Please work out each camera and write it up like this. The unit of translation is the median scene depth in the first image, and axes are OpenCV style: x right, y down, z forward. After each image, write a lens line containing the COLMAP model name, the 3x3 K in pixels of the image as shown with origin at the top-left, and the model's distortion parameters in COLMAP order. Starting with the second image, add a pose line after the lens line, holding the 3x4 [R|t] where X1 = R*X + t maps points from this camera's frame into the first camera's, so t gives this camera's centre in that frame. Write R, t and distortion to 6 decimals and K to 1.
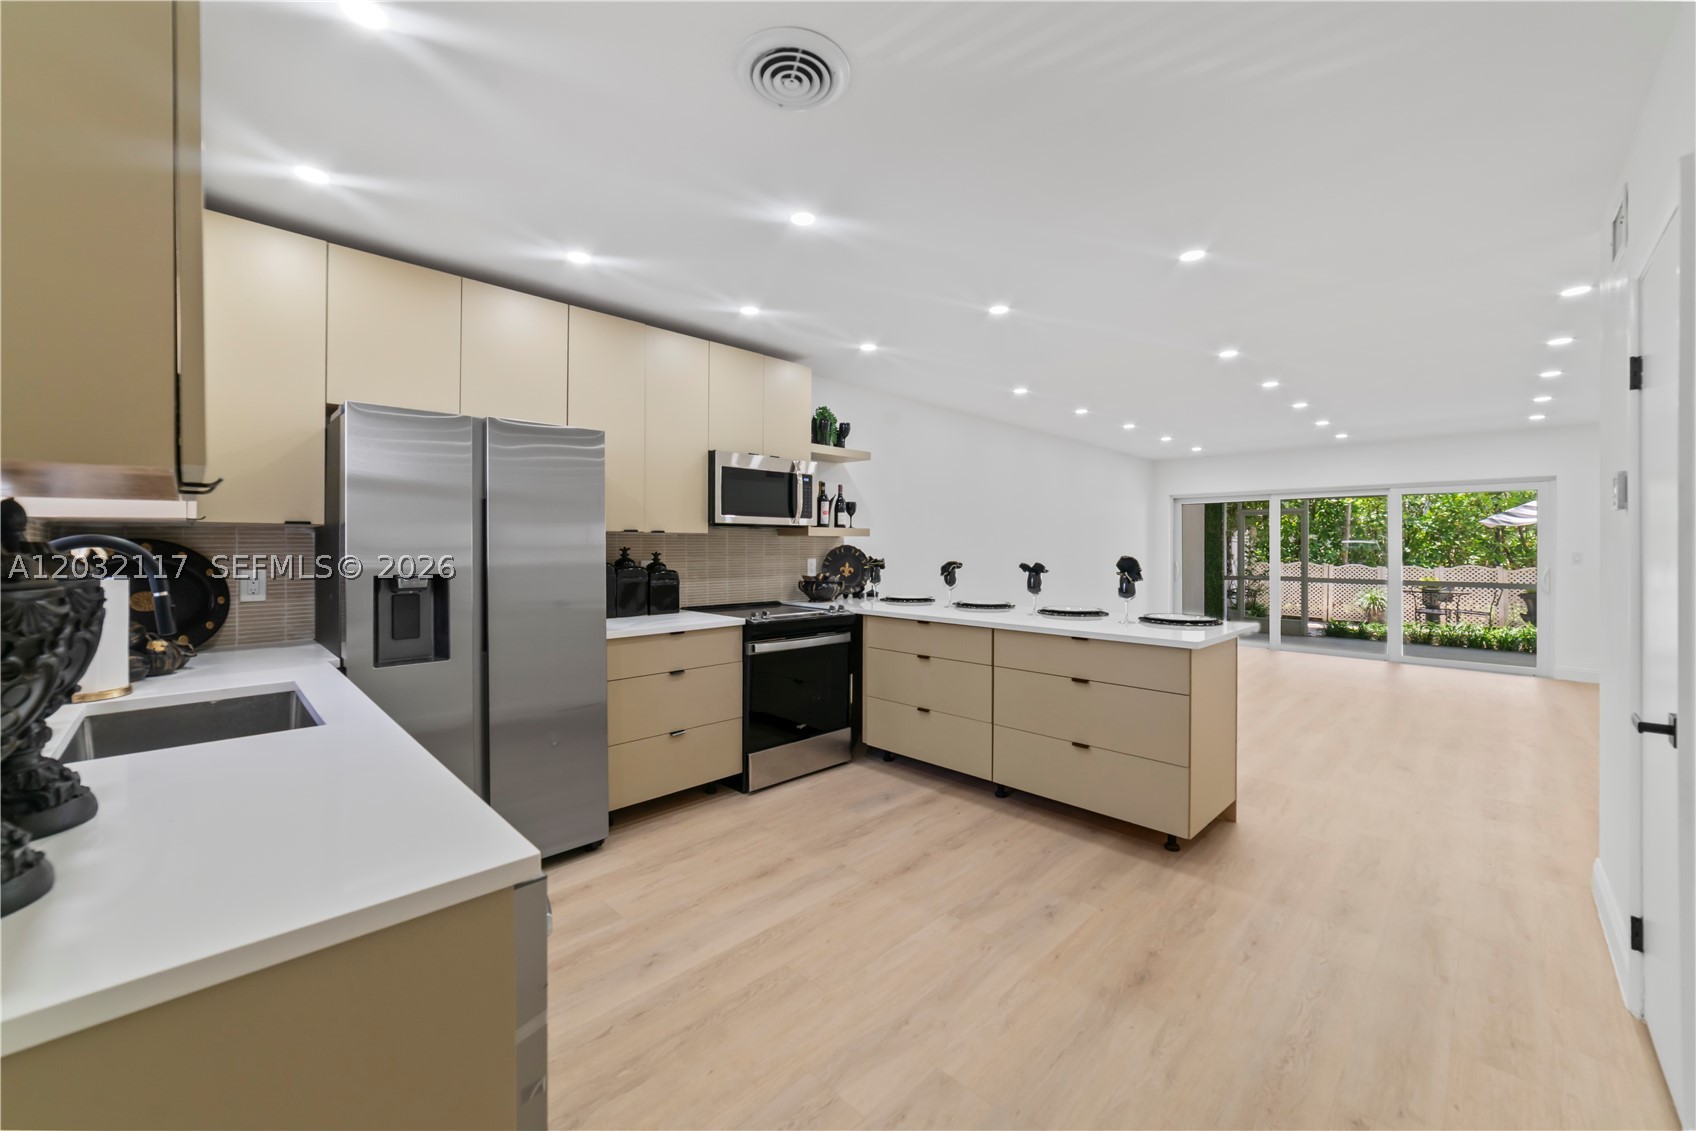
lens RADIAL K [[665.4, 0, 831.8], [0, 665.4, 545.8], [0, 0, 1]] dist [-0.026343, 0.009972]
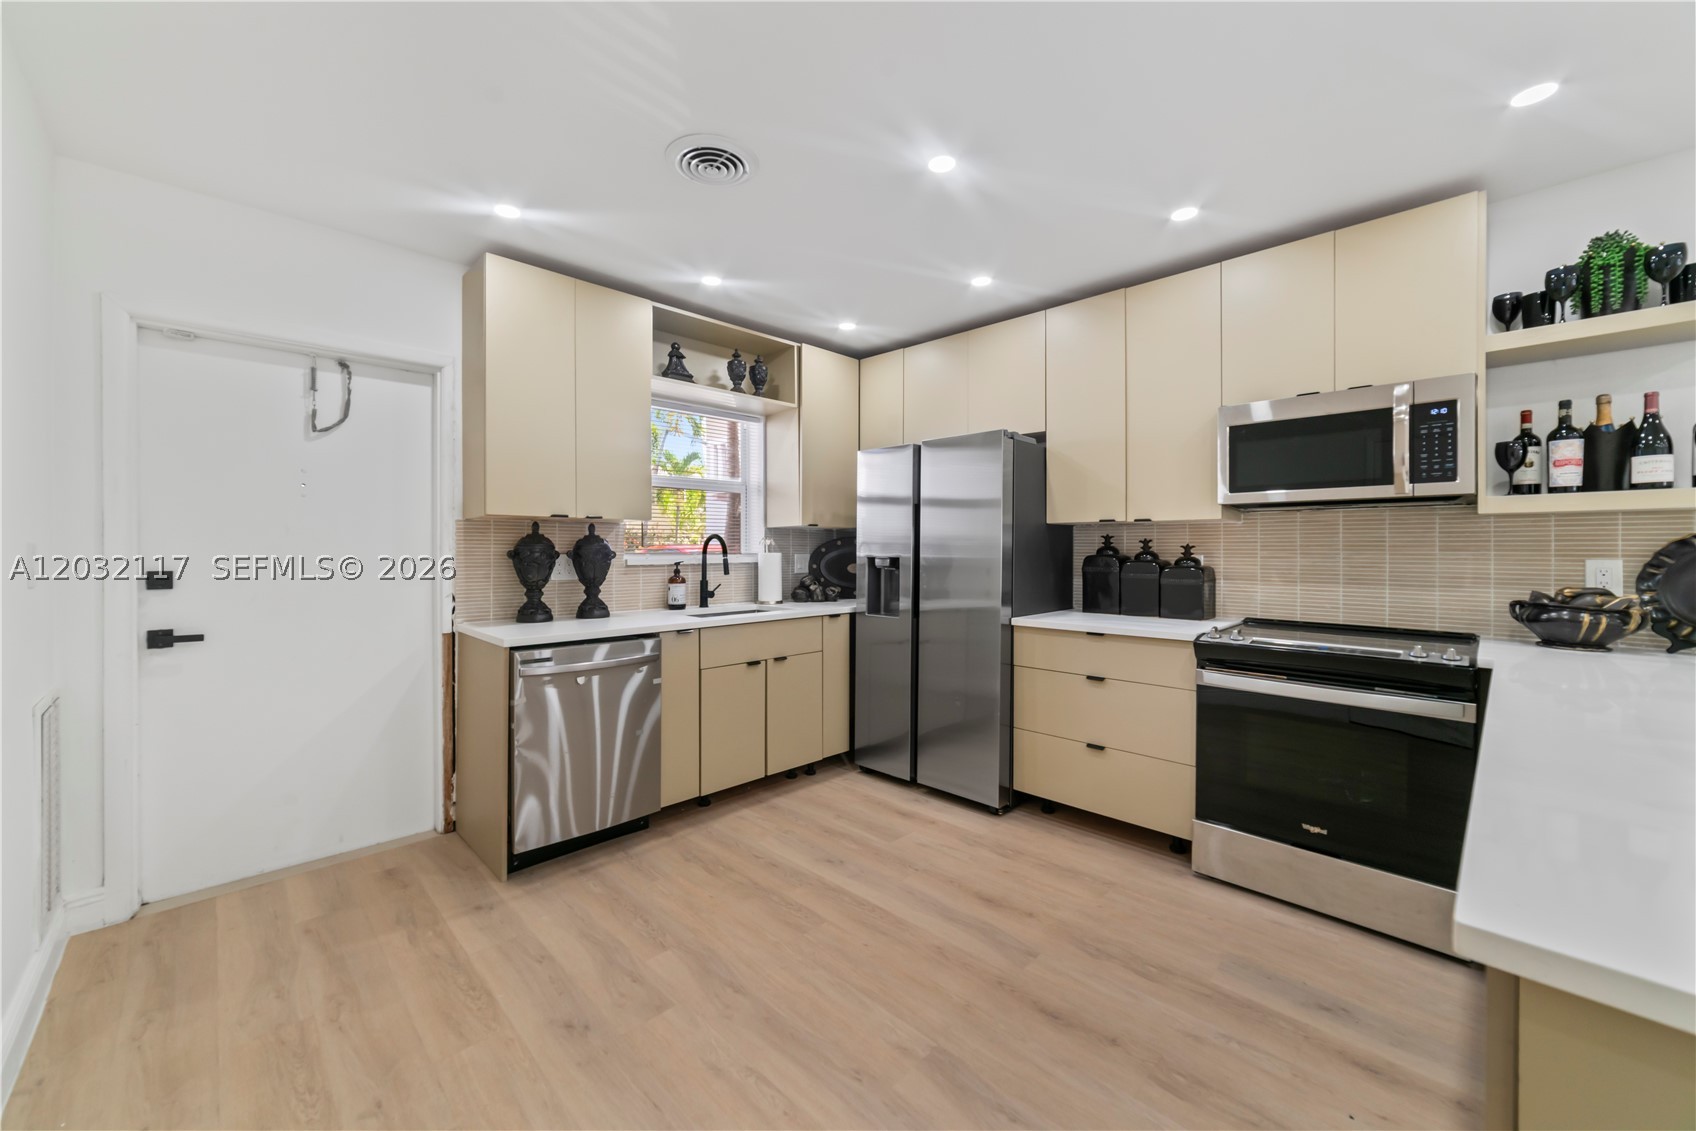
lens RADIAL K [[651.4, 0, 834.8], [0, 651.4, 550.8], [0, 0, 1]] dist [-0.025312, 0.009358]
pose [[-0.006757, 0.001817, -0.999976, 0.584936], [-0.002034, 0.999996, 0.001831, 0.018078], [0.999975, 0.002046, -0.006753, 0.606404]]
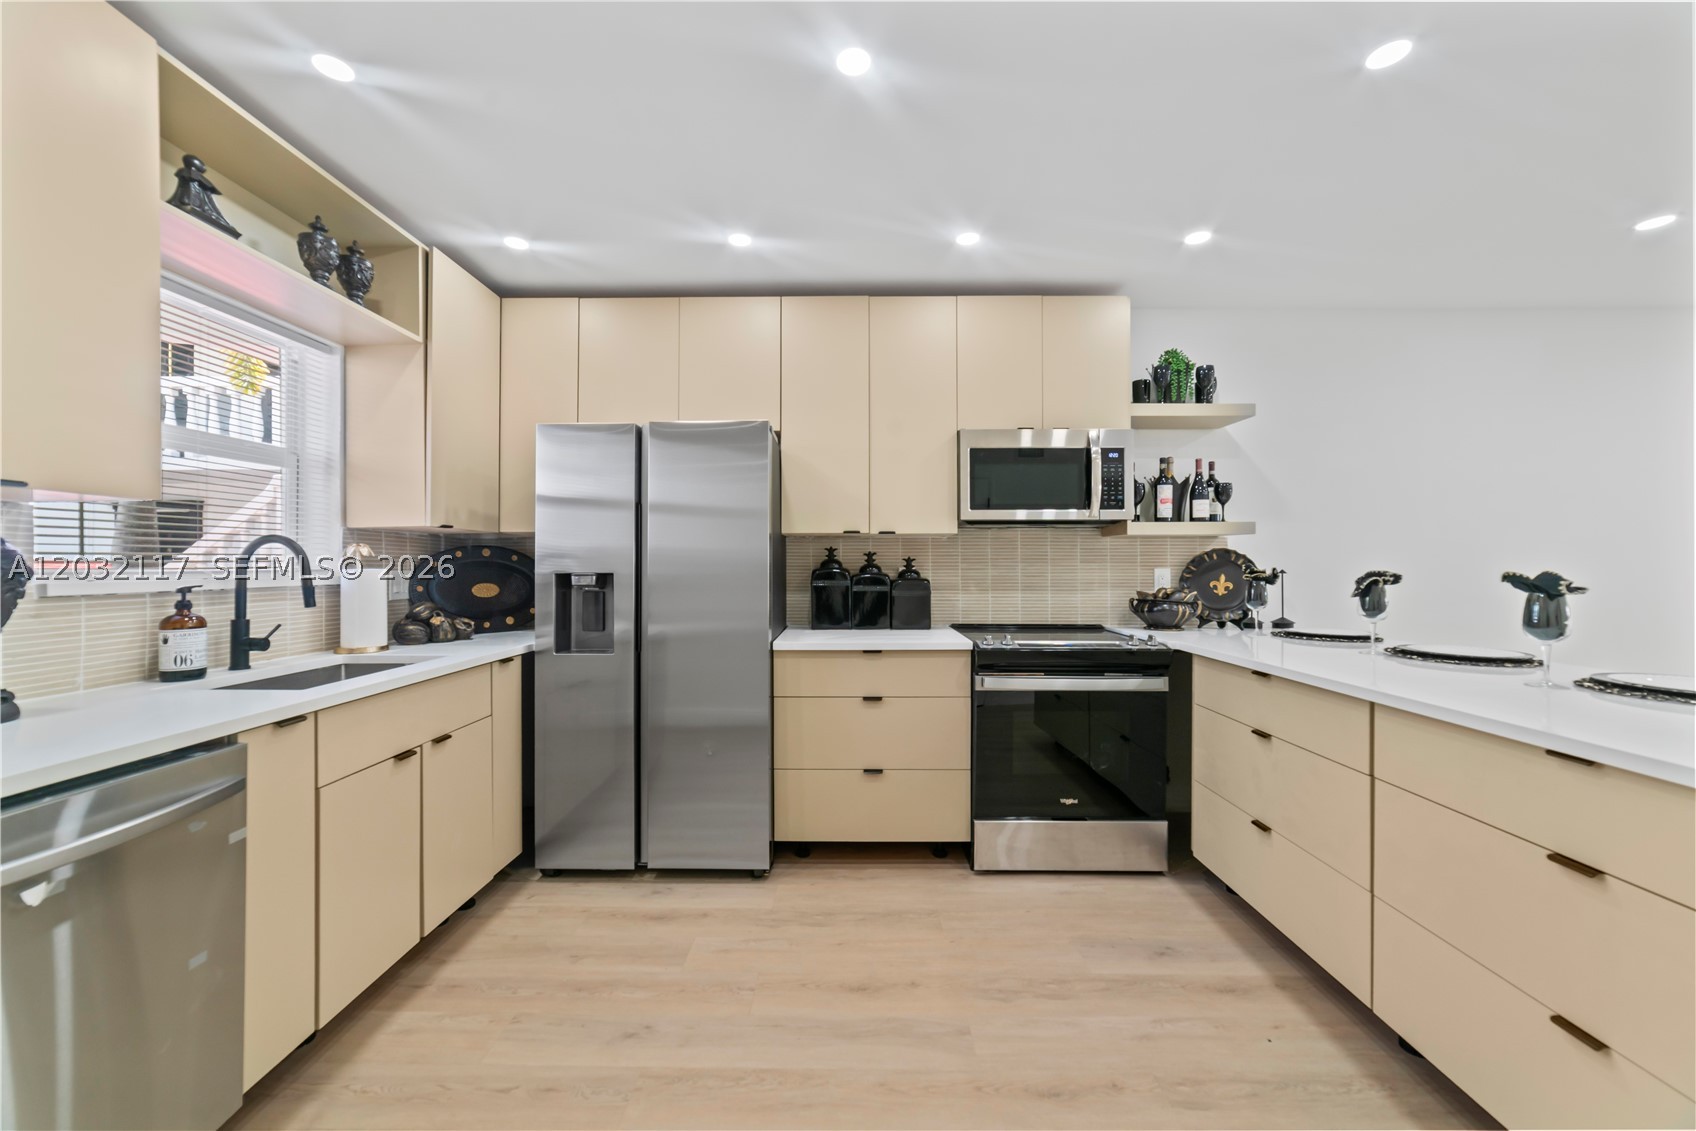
lens RADIAL K [[650.2, 0, 838.4], [0, 650.2, 560.5], [0, 0, 1]] dist [-0.025766, 0.009323]
pose [[0.699214, -0.007053, -0.714878, 0.297377], [0.001543, 0.999964, -0.008356, 0.021958], [0.714911, 0.004740, 0.699200, 0.366251]]
